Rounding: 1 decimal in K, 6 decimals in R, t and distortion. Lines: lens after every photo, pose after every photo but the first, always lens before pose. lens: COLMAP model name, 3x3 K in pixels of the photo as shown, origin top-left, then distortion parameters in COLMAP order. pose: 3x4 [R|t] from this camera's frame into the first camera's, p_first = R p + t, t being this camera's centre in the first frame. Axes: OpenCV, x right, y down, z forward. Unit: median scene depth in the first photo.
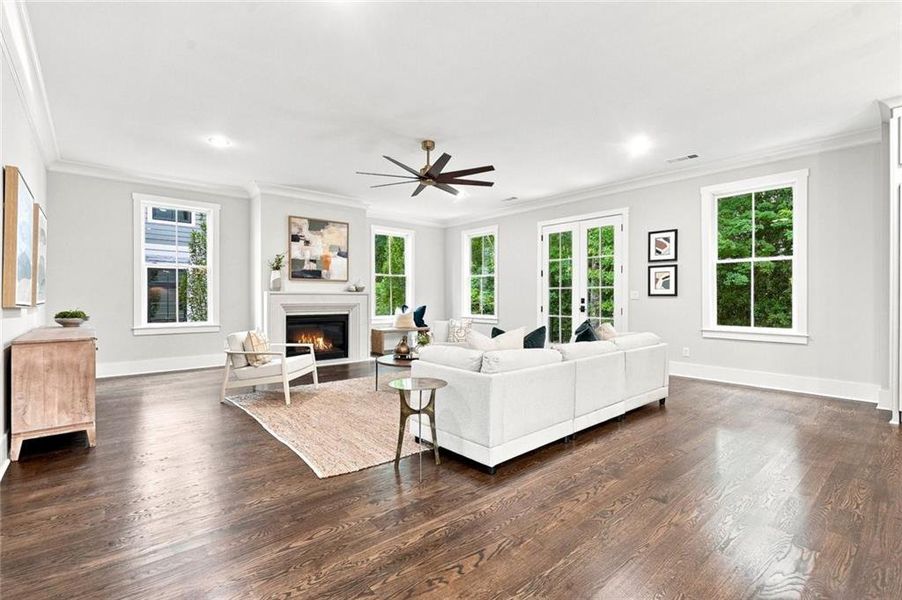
lens RADIAL K [[412.6, 0, 451.3], [0, 412.6, 298.1], [0, 0, 1]] dist [0.002730, -0.003105]
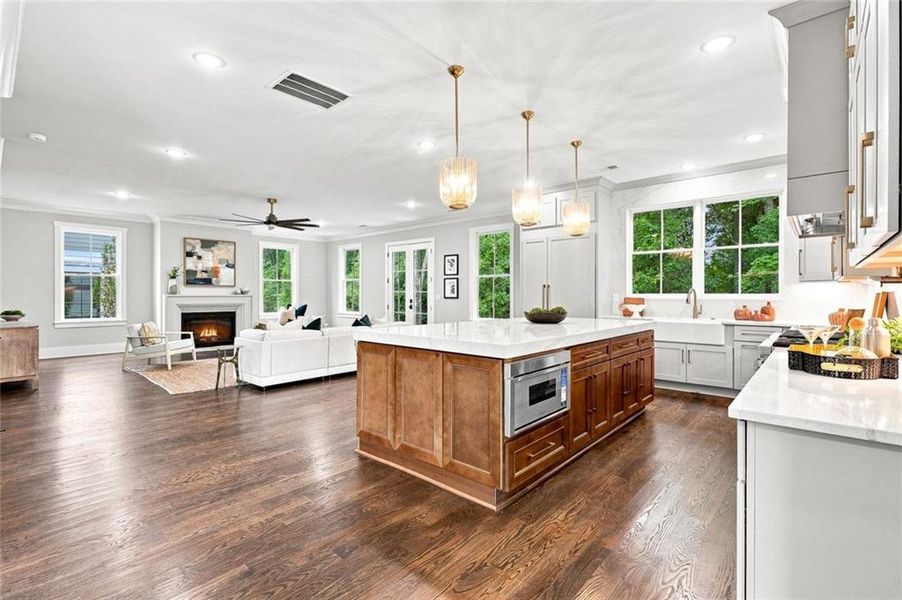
lens RADIAL K [[412.6, 0, 453.1], [0, 412.6, 295.7], [0, 0, 1]] dist [0.002730, -0.003105]
pose [[0.991184, 0.000881, 0.132487, 0.287749], [-0.001304, 0.999994, 0.003107, -0.017387], [-0.132484, -0.003252, 0.991180, -0.429928]]
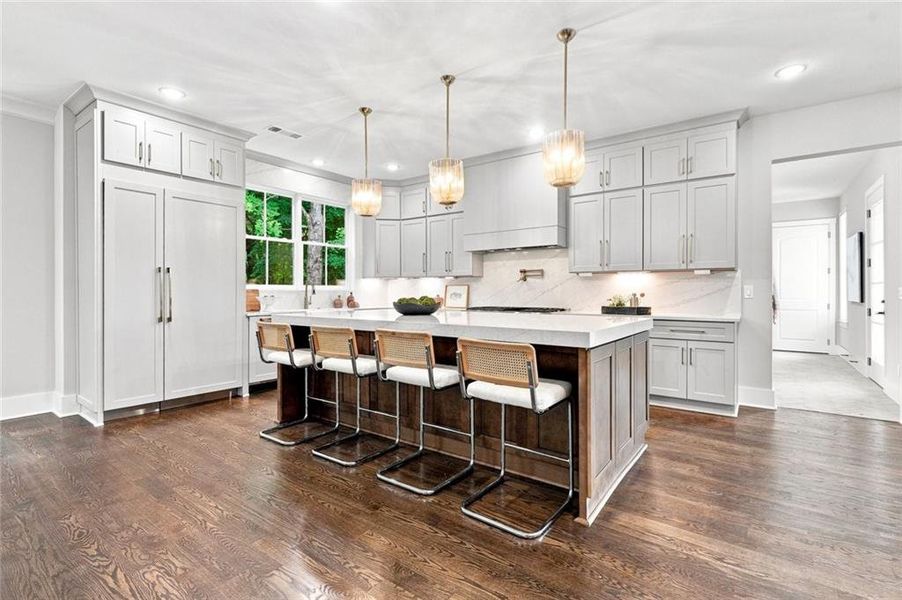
lens RADIAL K [[412.6, 0, 452.9], [0, 412.6, 297.8], [0, 0, 1]] dist [0.002730, -0.003105]
pose [[-0.206679, -0.015343, 0.978288, -0.031826], [-0.002795, 0.999882, 0.015091, -0.006777], [-0.978405, 0.000385, -0.206698, 0.214067]]
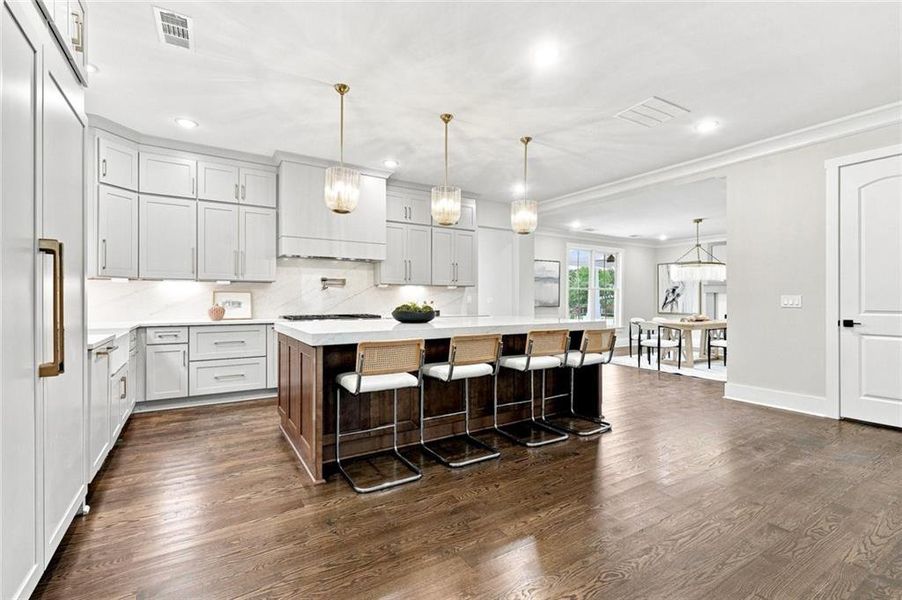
lens RADIAL K [[412.6, 0, 446.4], [0, 412.6, 303.5], [0, 0, 1]] dist [0.002730, -0.003105]
pose [[-0.988463, -0.001082, 0.151461, 0.375769], [-0.000185, 0.999982, 0.005936, -0.004501], [-0.151465, 0.005840, -0.988445, 0.692611]]
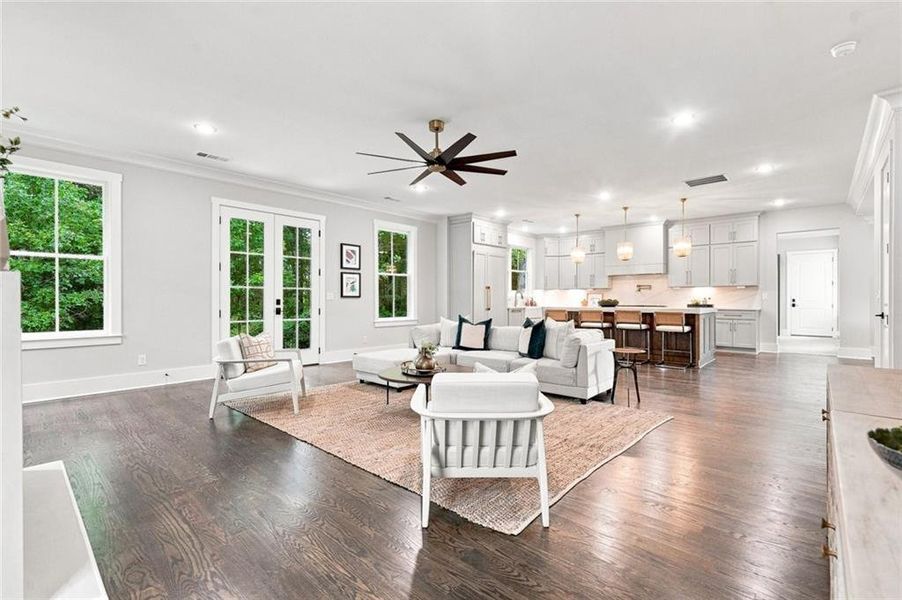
lens RADIAL K [[412.6, 0, 445.9], [0, 412.6, 301.0], [0, 0, 1]] dist [0.002730, -0.003105]
pose [[-0.108817, -0.004945, 0.994049, -0.668432], [-0.000091, 0.999988, 0.004965, -0.000276], [-0.994062, 0.000450, -0.108817, 0.763673]]
